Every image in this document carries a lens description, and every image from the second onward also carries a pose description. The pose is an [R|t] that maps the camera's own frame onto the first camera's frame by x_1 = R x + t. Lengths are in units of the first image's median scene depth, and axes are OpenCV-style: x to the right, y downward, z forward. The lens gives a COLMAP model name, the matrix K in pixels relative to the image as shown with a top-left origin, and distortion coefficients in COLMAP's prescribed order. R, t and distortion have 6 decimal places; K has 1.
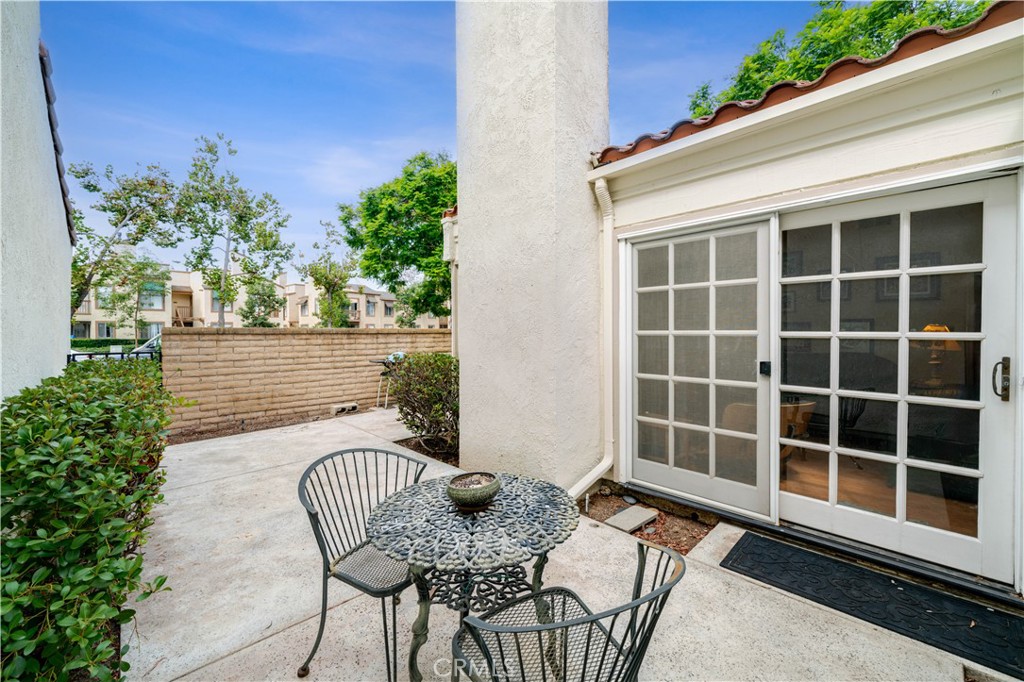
lens RADIAL K [[402.8, 0, 511.5], [0, 402.8, 339.2], [0, 0, 1]] dist [-0.000673, -0.000093]
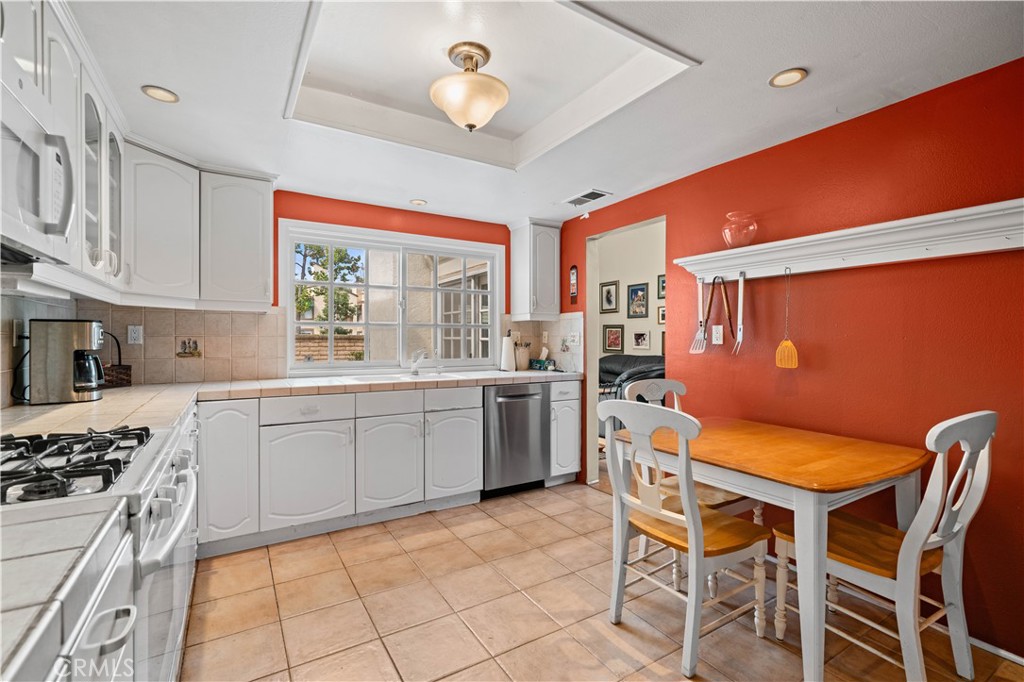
lens RADIAL K [[456.7, 0, 512.0], [0, 456.7, 341.0], [0, 0, 1]] dist [0.000803, -0.000018]
pose [[0.976678, 0.005558, -0.214636, 0.145167], [-0.008652, 0.999872, -0.013474, 0.003005], [0.214533, 0.015017, 0.976601, -0.124273]]
